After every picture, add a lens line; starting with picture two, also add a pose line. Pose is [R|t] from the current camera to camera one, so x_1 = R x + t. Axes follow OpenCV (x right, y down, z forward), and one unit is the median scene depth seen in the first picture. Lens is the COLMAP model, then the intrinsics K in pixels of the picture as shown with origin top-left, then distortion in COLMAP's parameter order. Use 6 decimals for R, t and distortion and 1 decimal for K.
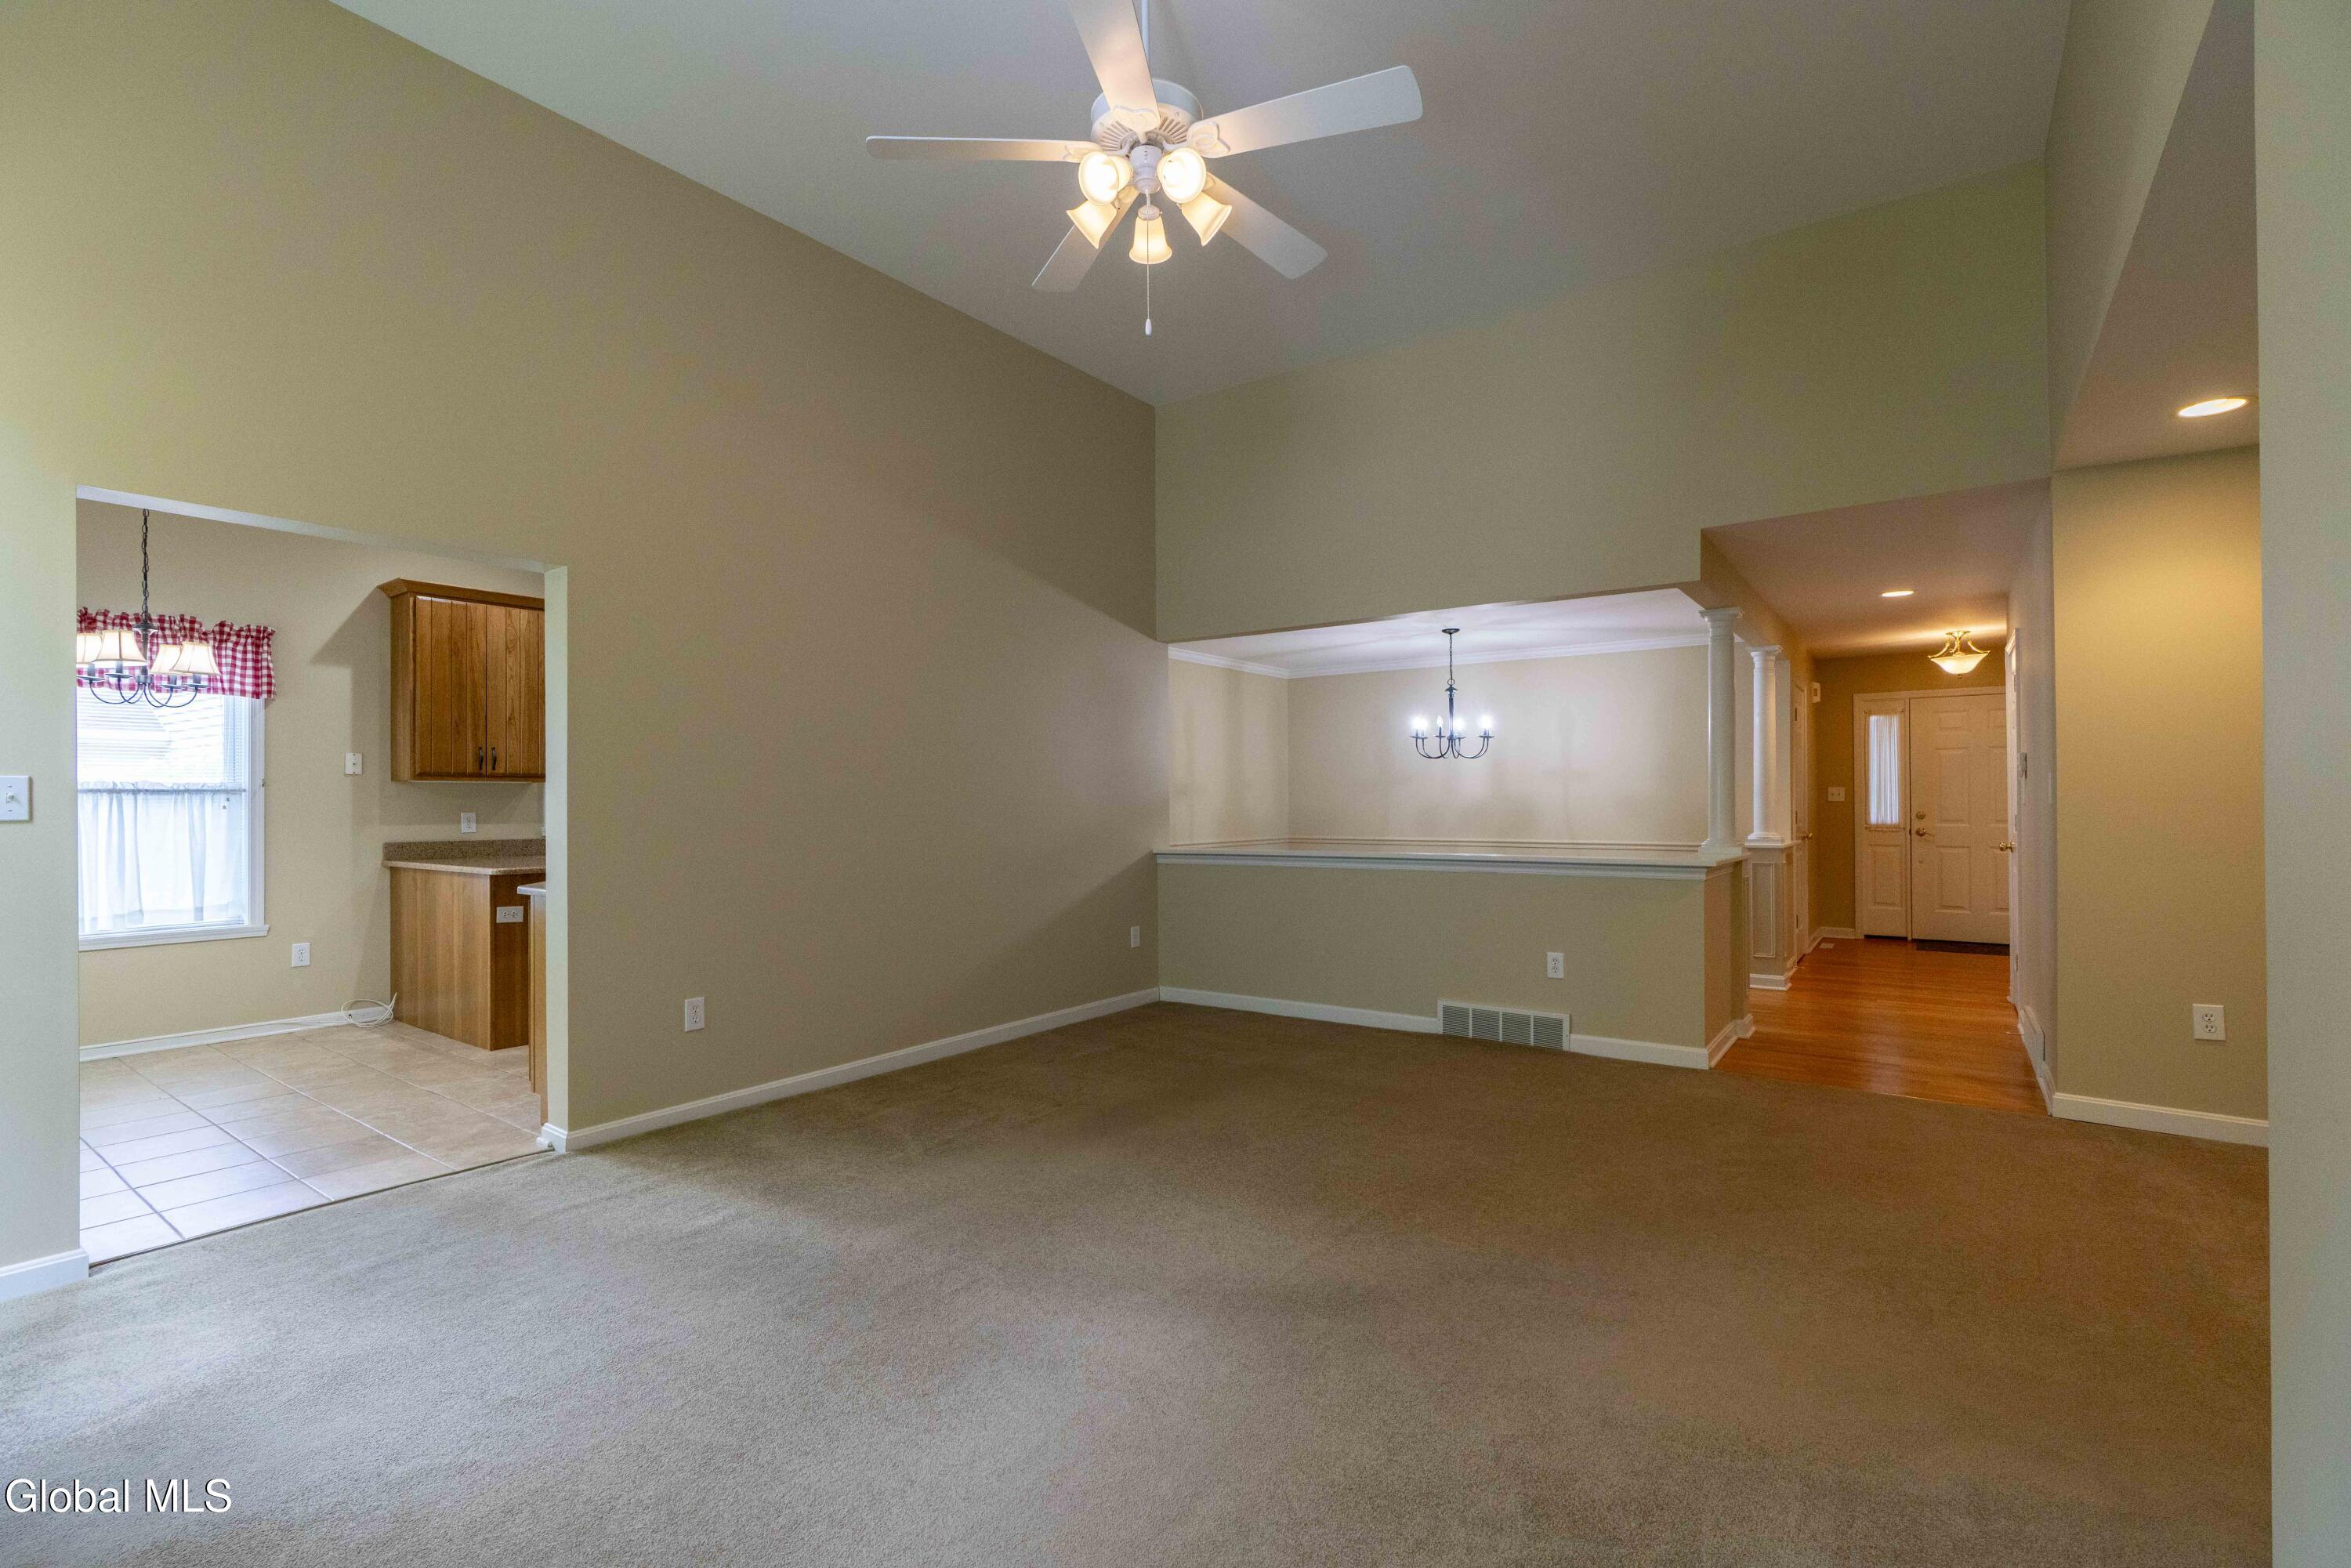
lens RADIAL K [[1054.3, 0, 1194.3], [0, 1054.3, 793.6], [0, 0, 1]] dist [-0.007462, 0.003986]
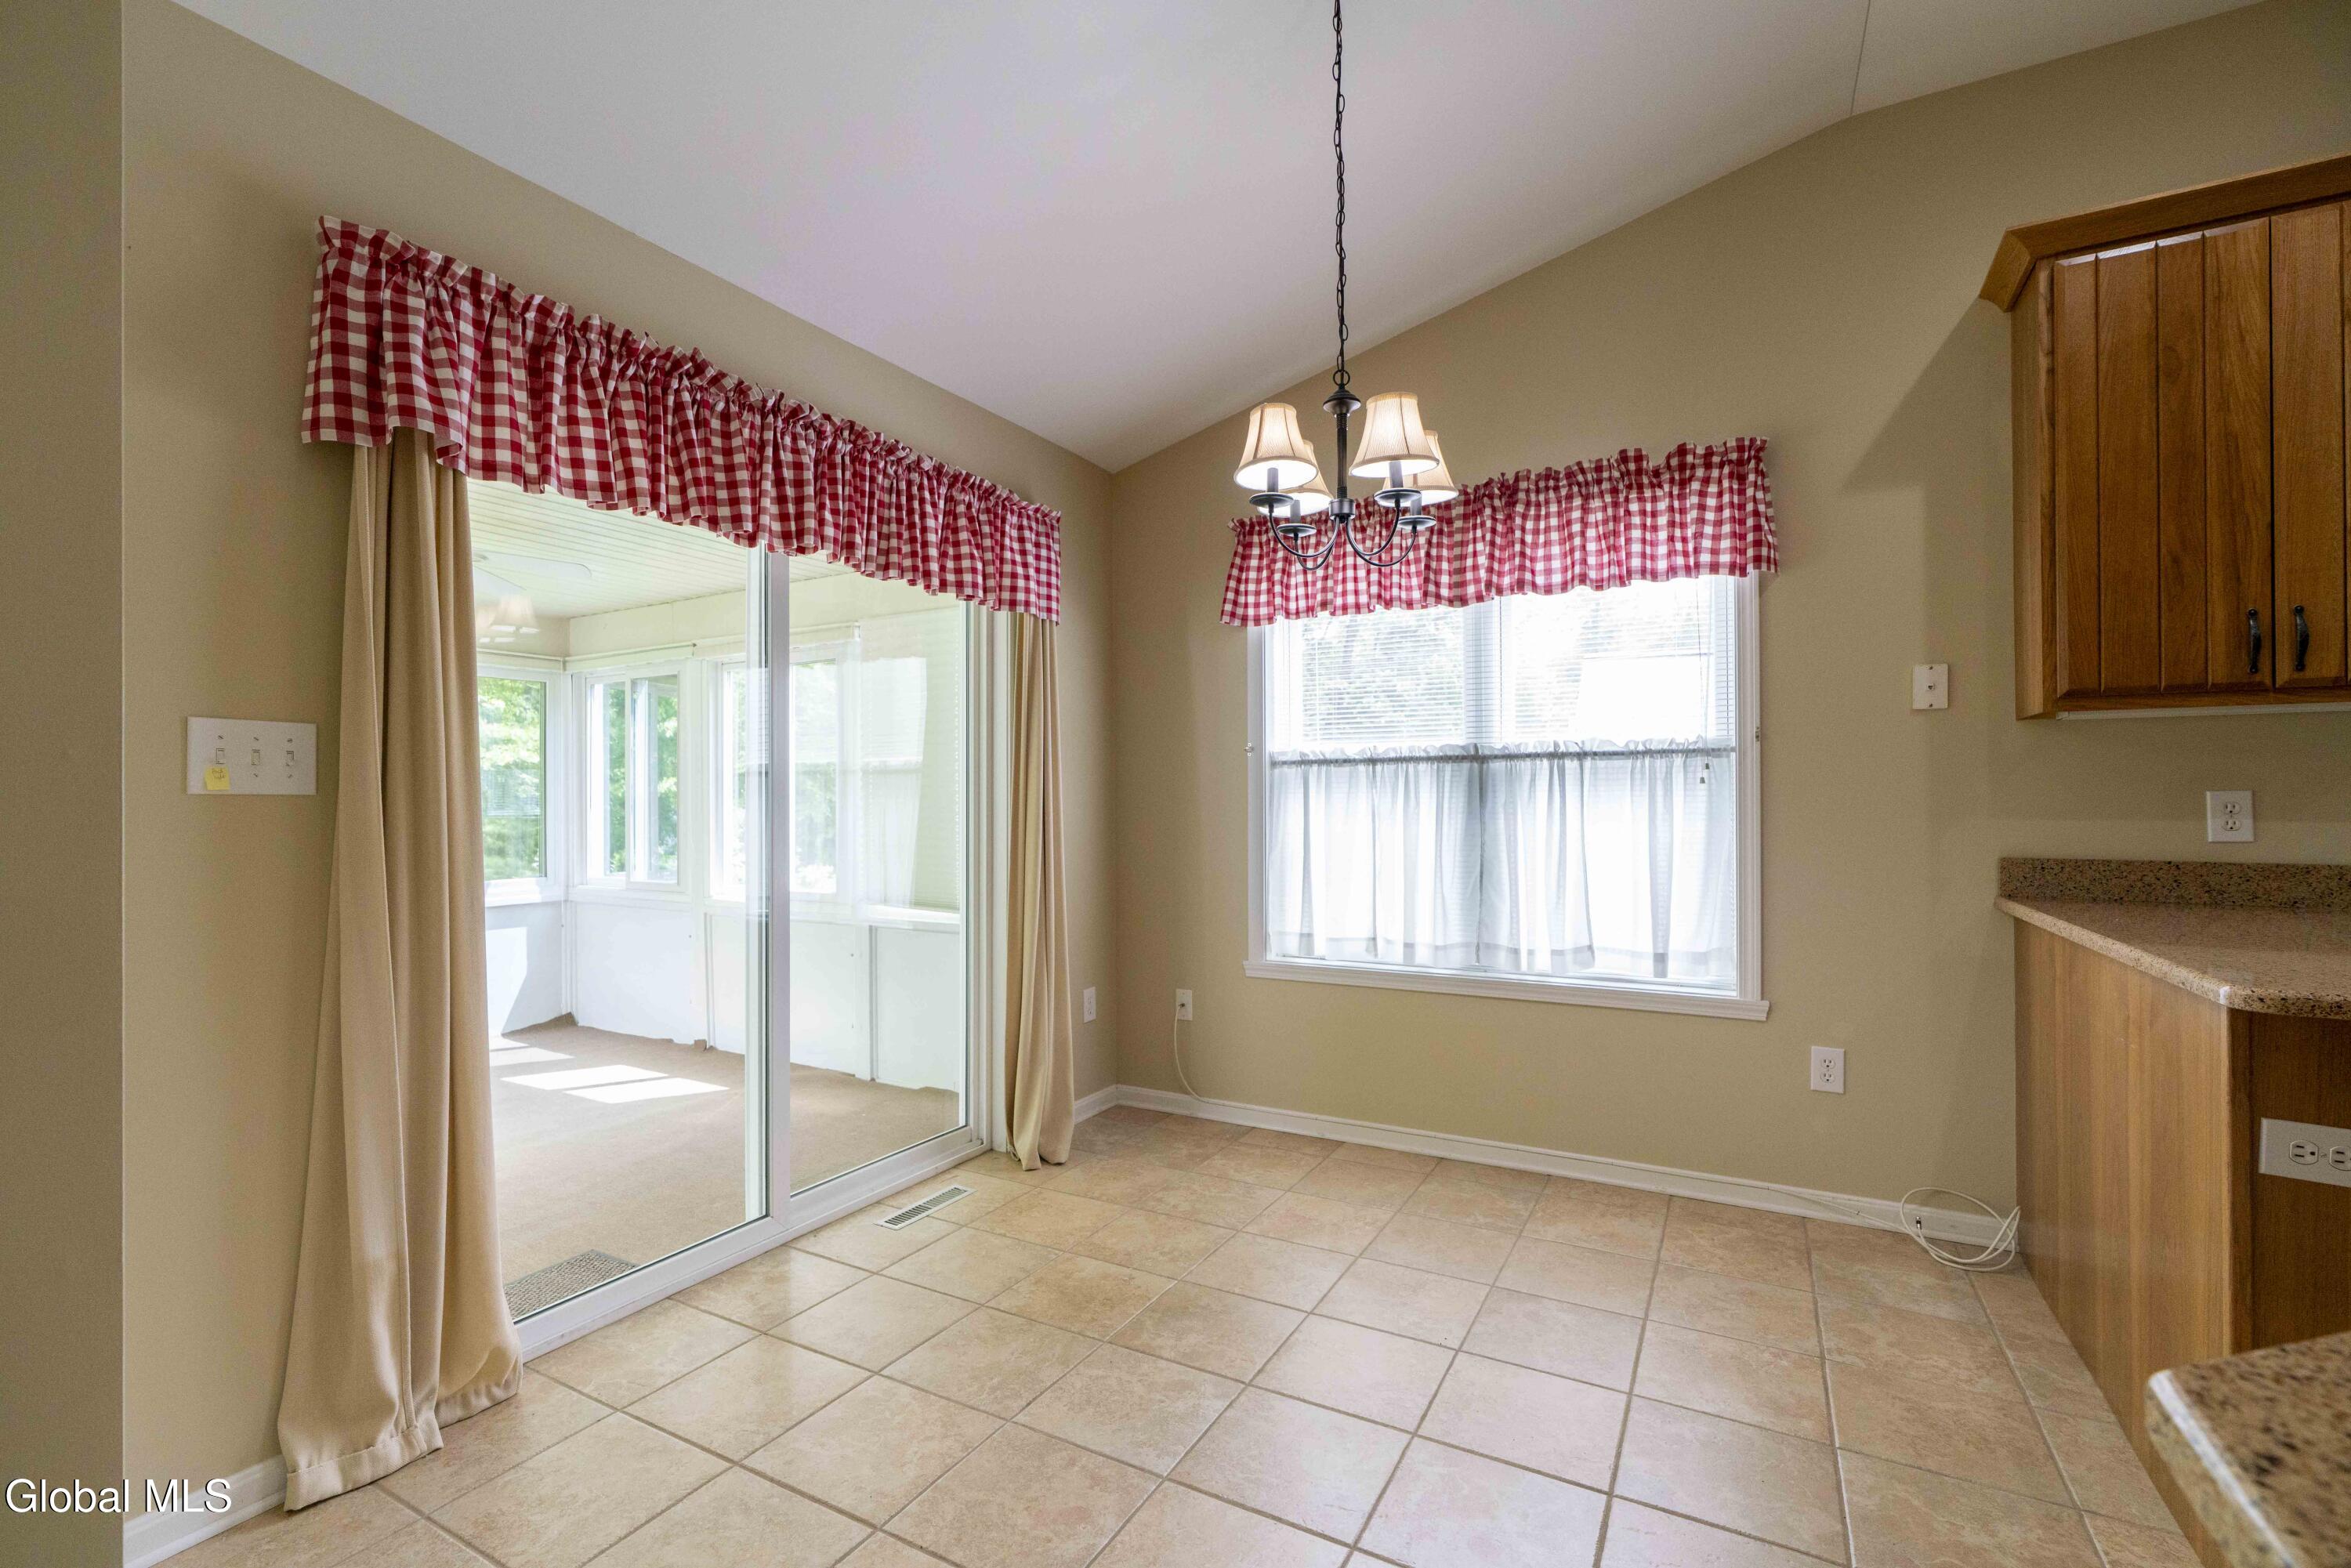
lens RADIAL K [[1054.3, 0, 1112.0], [0, 1054.3, 797.6], [0, 0, 1]] dist [-0.007462, 0.003986]
pose [[0.092741, 0.001670, -0.995689, -0.386167], [0.011649, 0.999928, 0.002762, 0.016969], [0.995622, -0.011855, 0.092715, 0.626747]]
